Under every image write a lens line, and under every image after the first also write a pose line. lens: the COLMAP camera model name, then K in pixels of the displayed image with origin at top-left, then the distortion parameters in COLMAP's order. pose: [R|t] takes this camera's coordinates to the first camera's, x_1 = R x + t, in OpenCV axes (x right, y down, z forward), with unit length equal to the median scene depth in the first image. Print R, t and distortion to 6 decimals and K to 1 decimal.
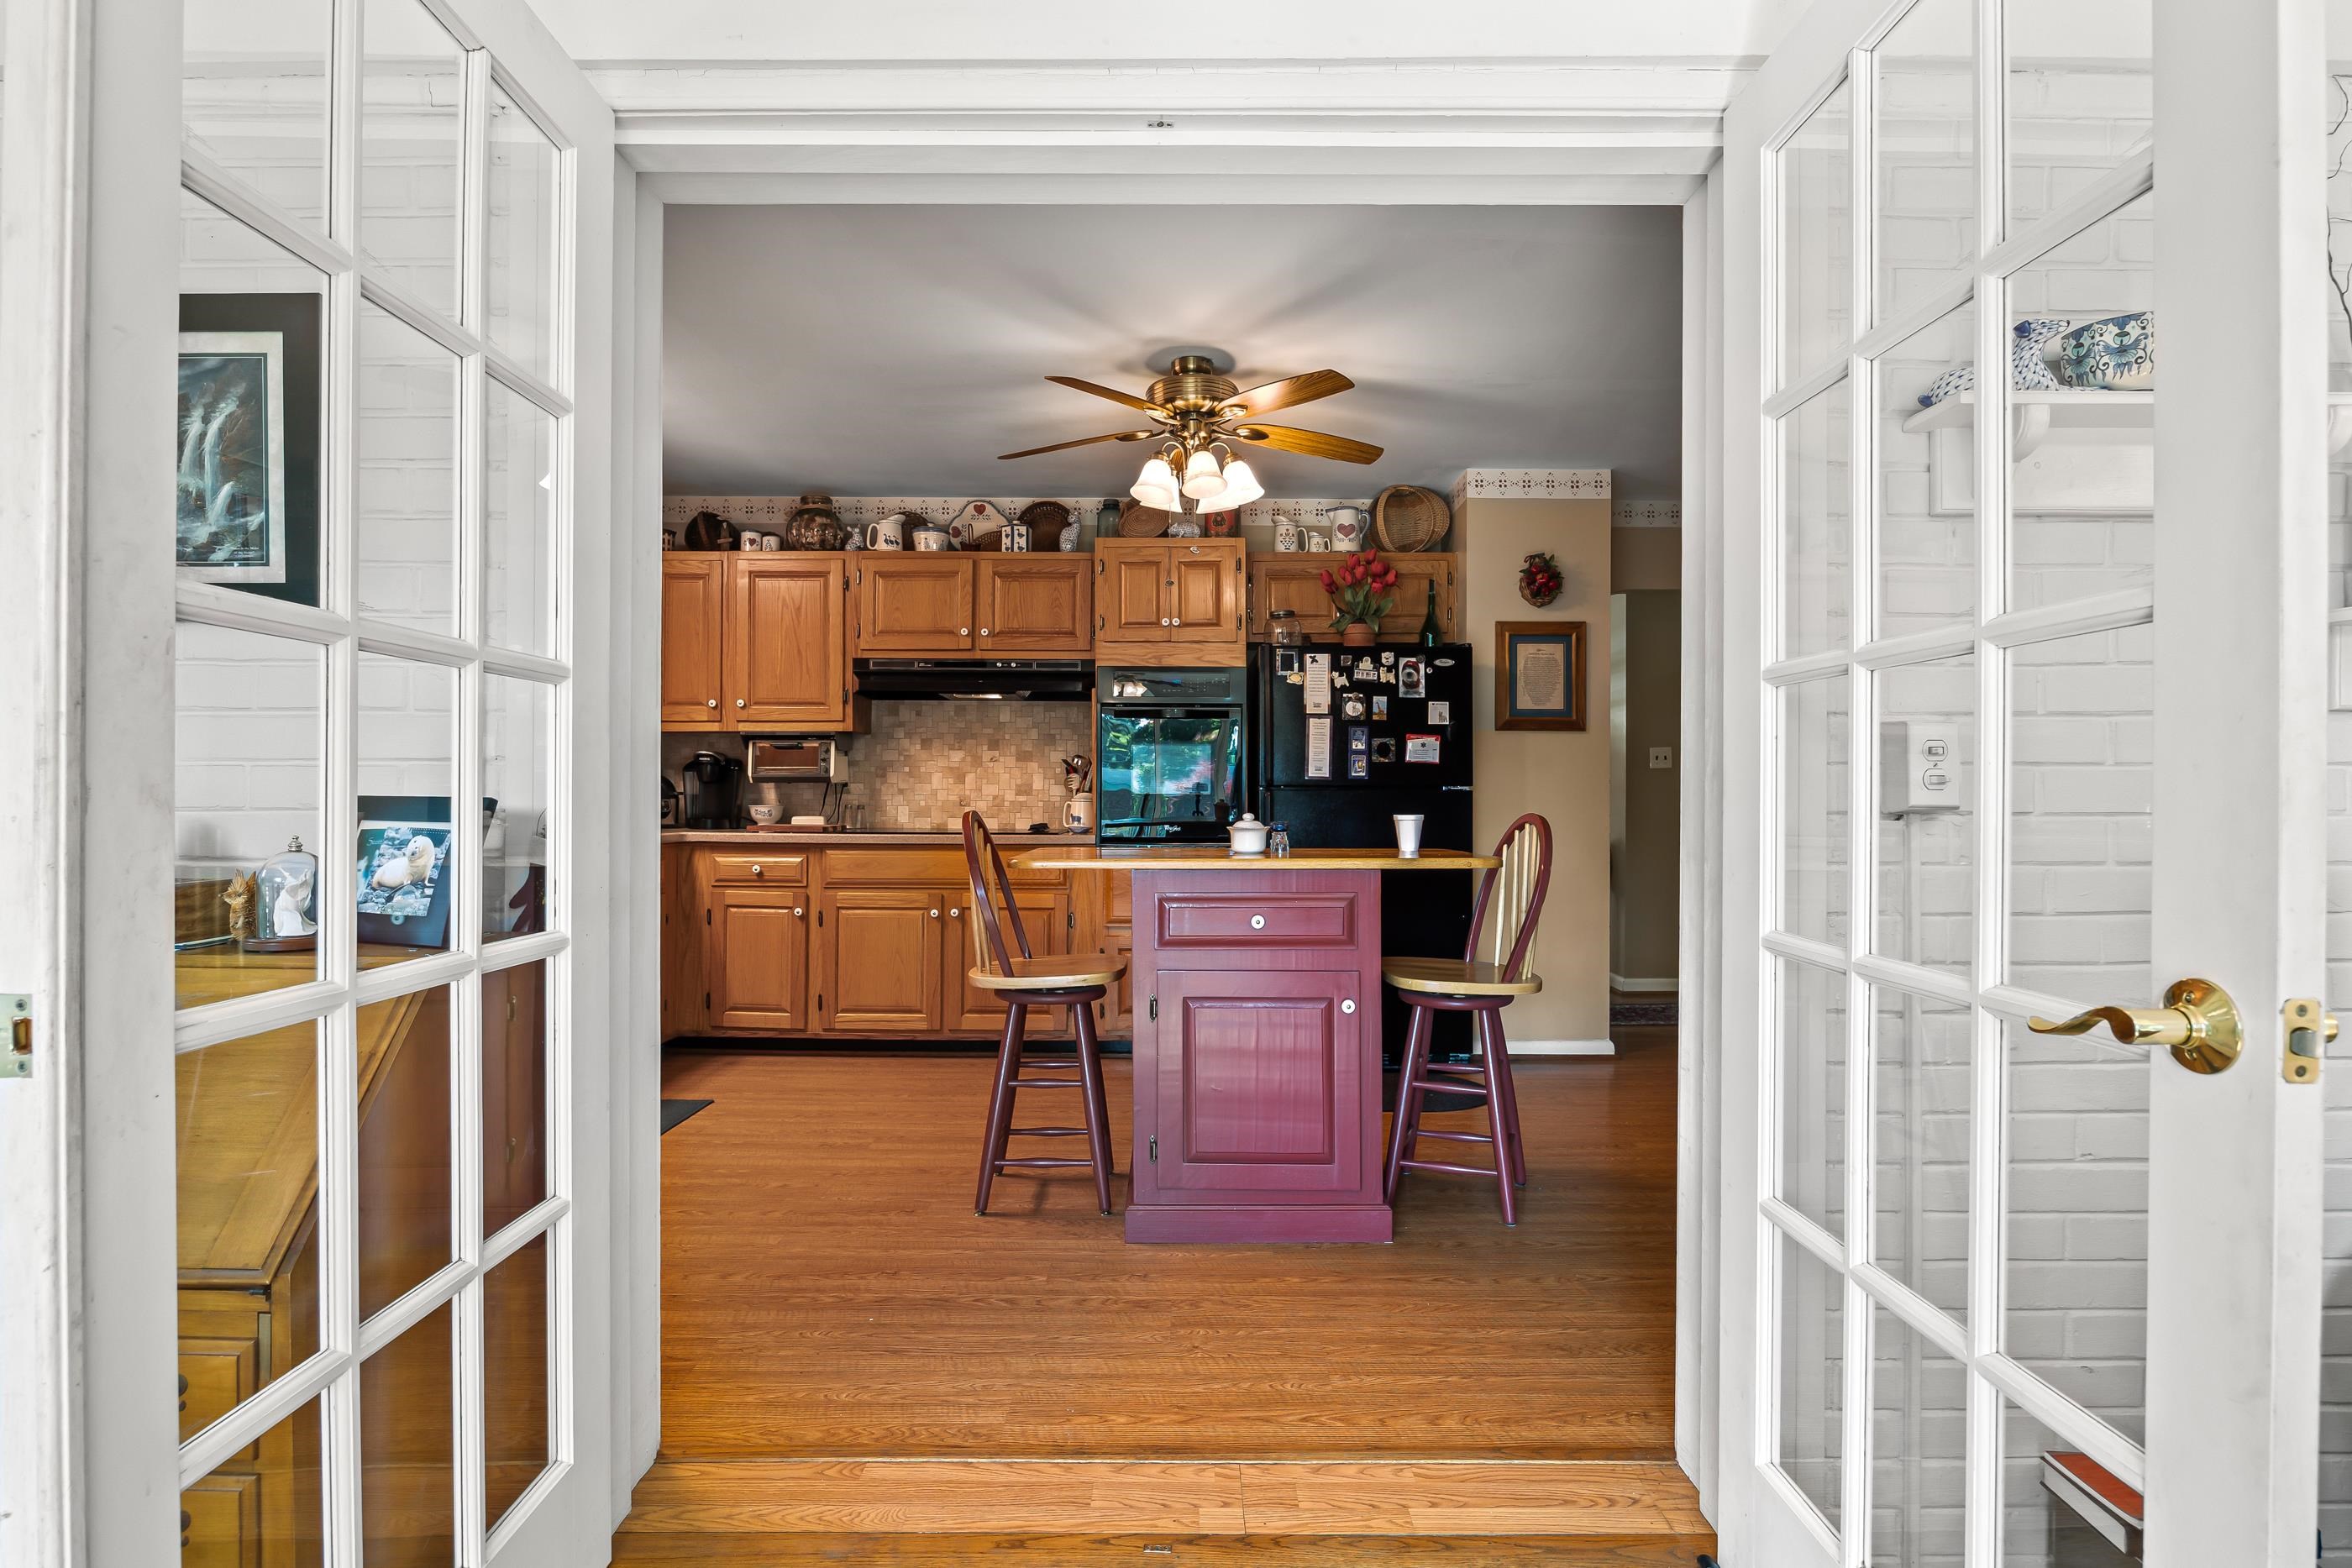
lens RADIAL K [[1159.8, 0, 1180.9], [0, 1159.8, 797.3], [0, 0, 1]] dist [-0.015806, 0.000057]
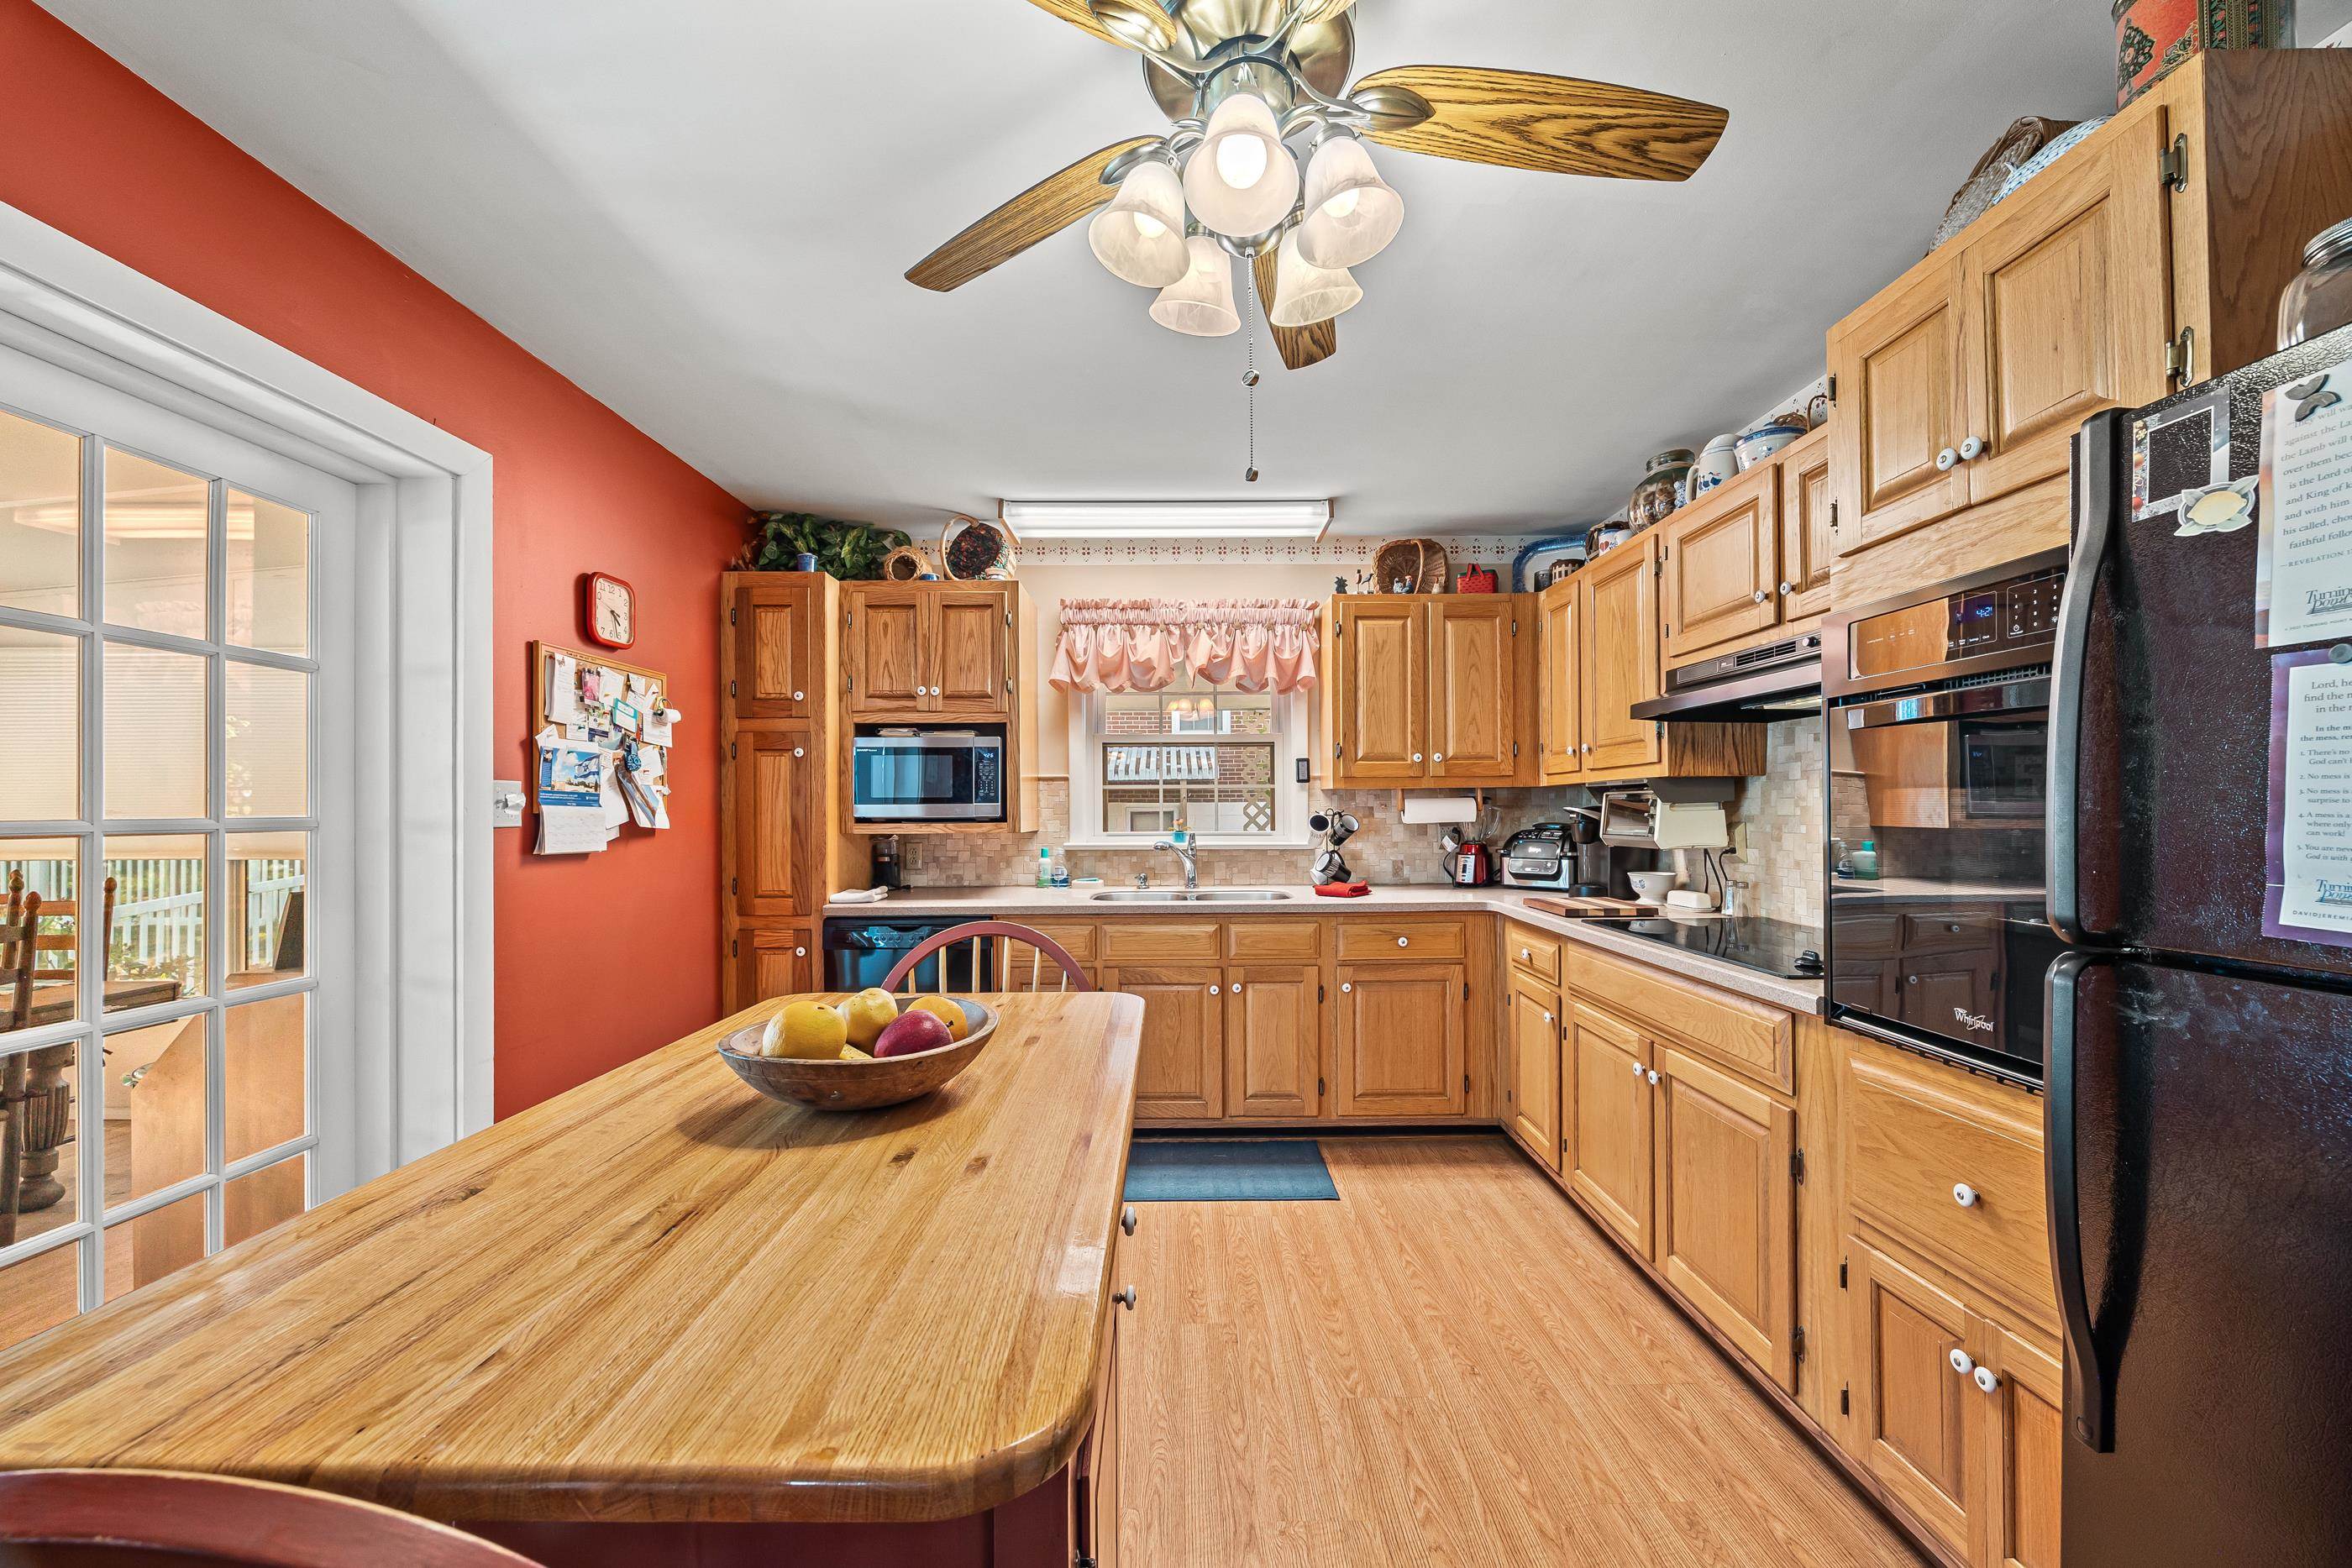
lens RADIAL K [[901.1, 0, 1191.1], [0, 901.1, 807.6], [0, 0, 1]] dist [-0.008383, 0.001147]
pose [[0.015811, -0.005302, -0.999861, 0.265264], [0.005018, 0.999974, -0.005224, -0.038952], [0.999862, -0.004935, 0.015837, 0.743183]]
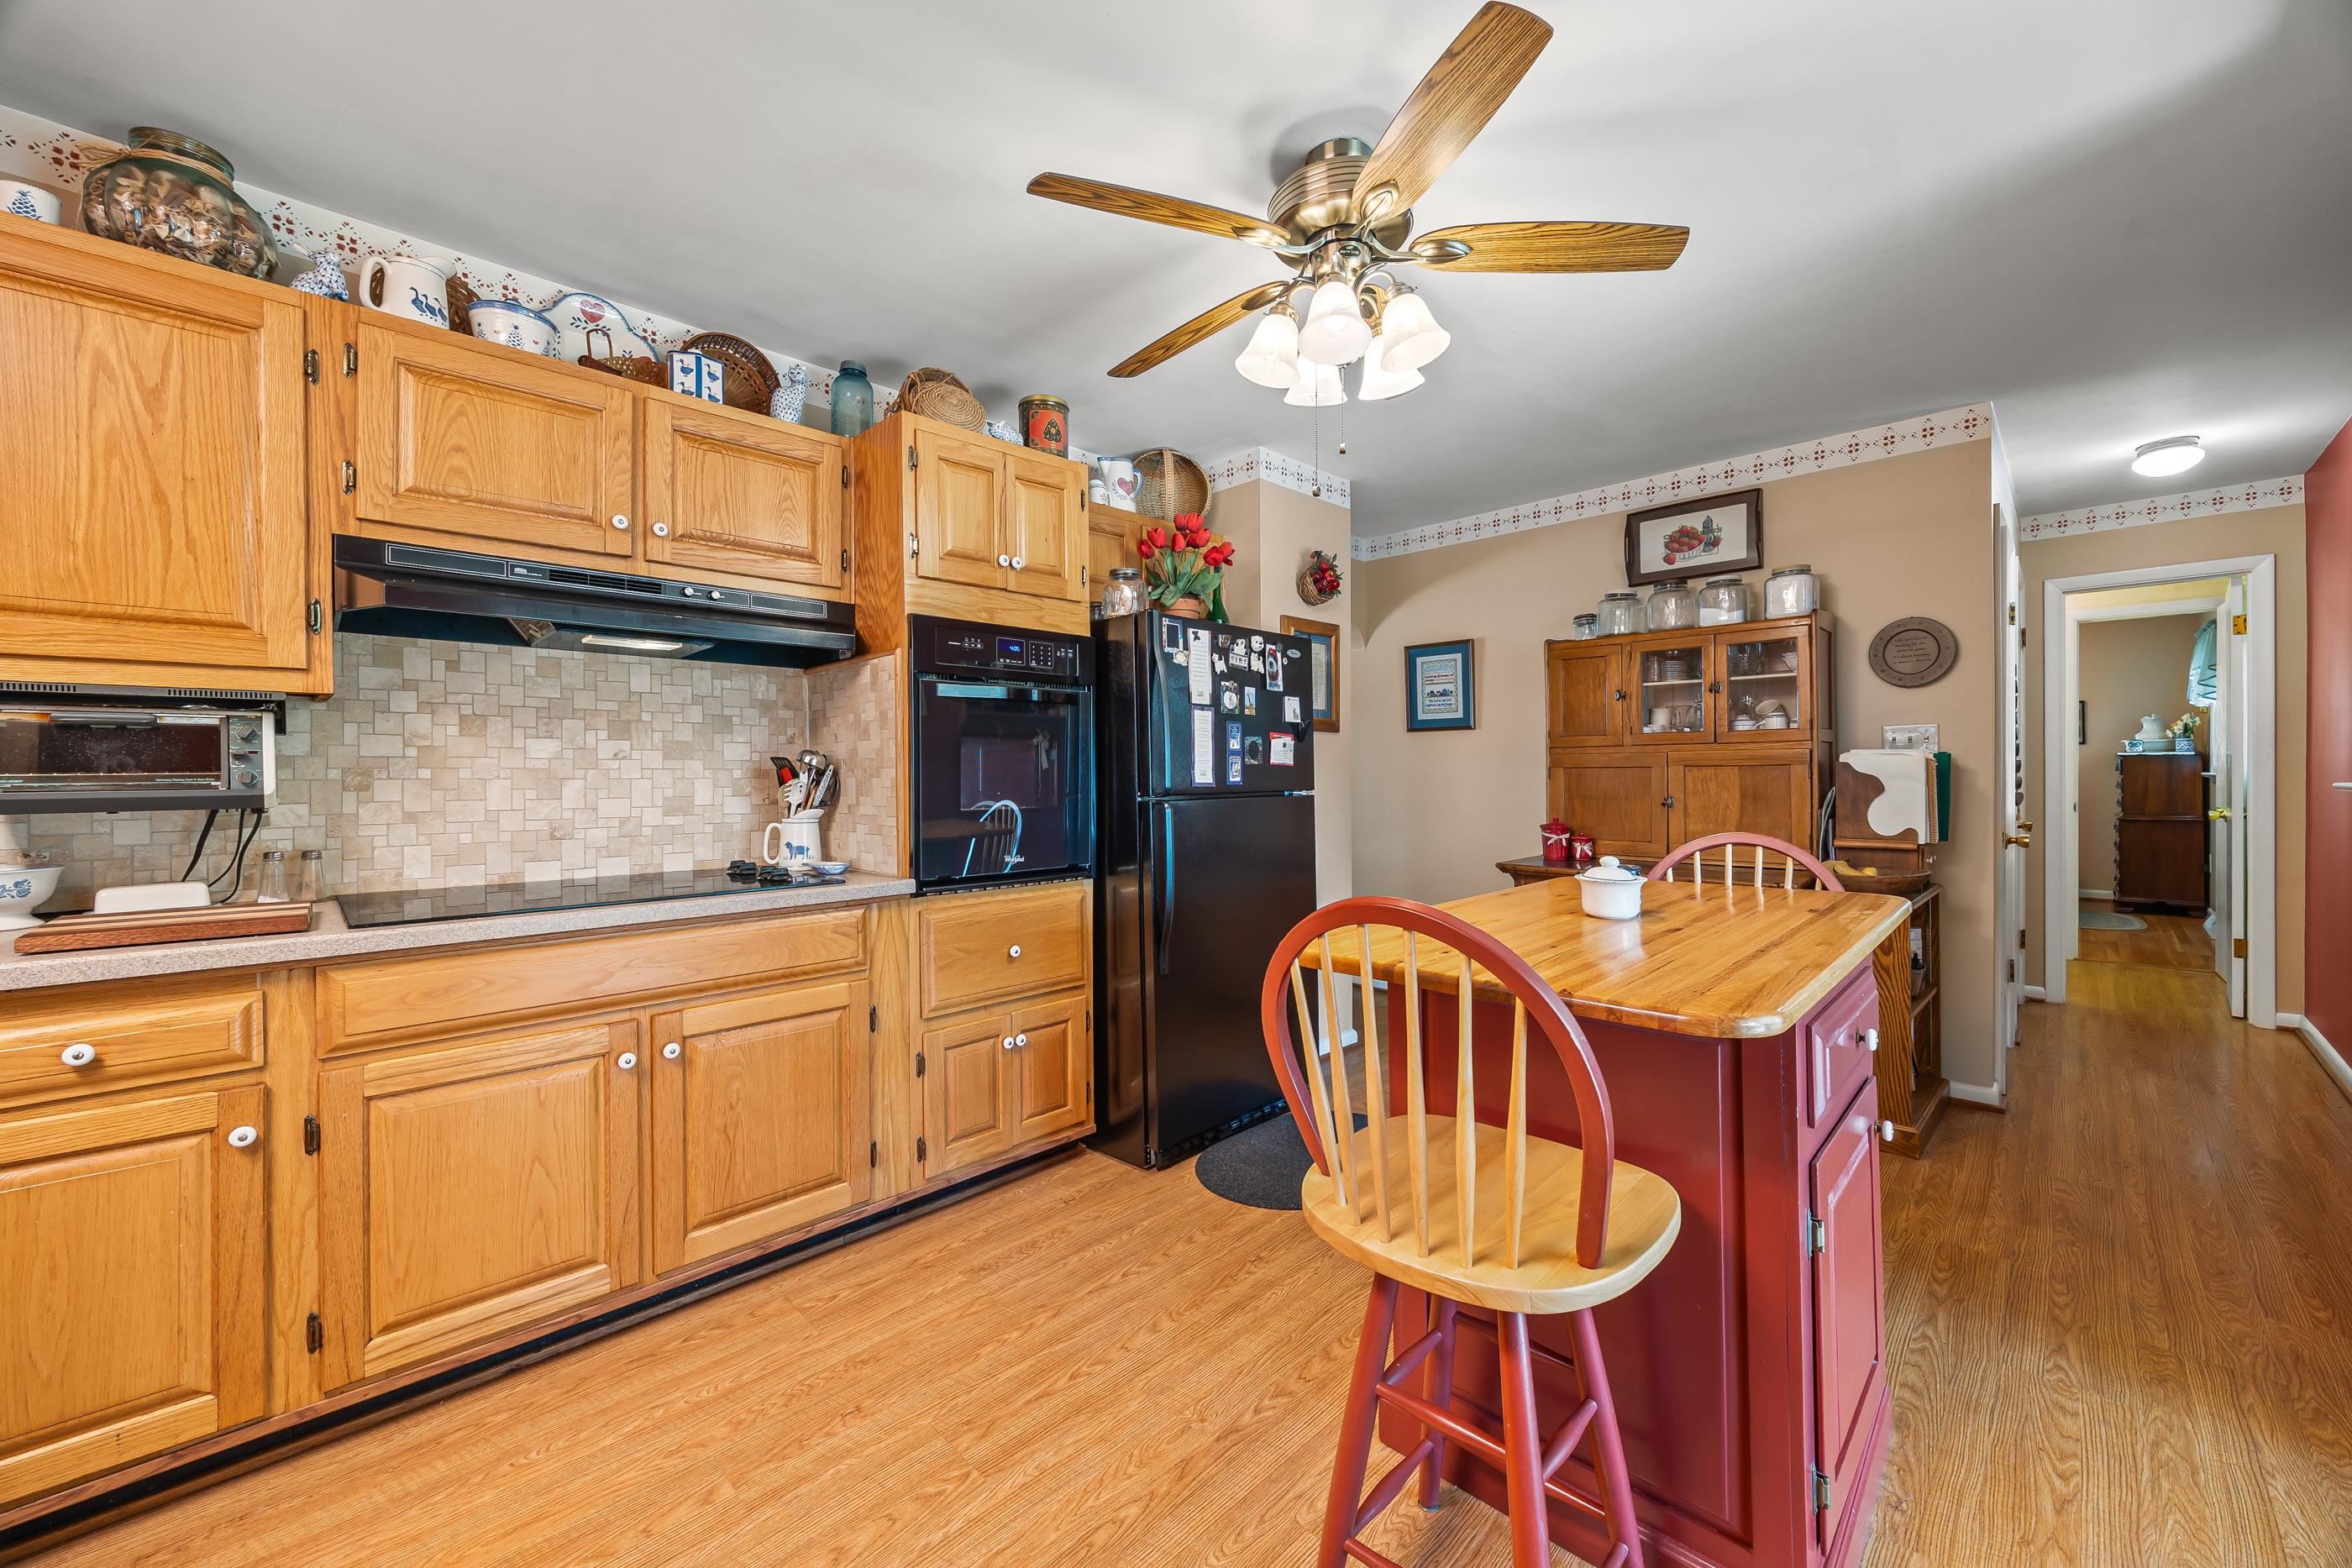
lens RADIAL K [[901.1, 0, 1189.6], [0, 901.1, 779.1], [0, 0, 1]] dist [-0.008383, 0.001147]
pose [[0.698978, -0.014117, 0.715004, -0.316446], [0.009502, 0.999900, 0.010452, -0.025456], [-0.715081, -0.000512, 0.699042, 0.539649]]
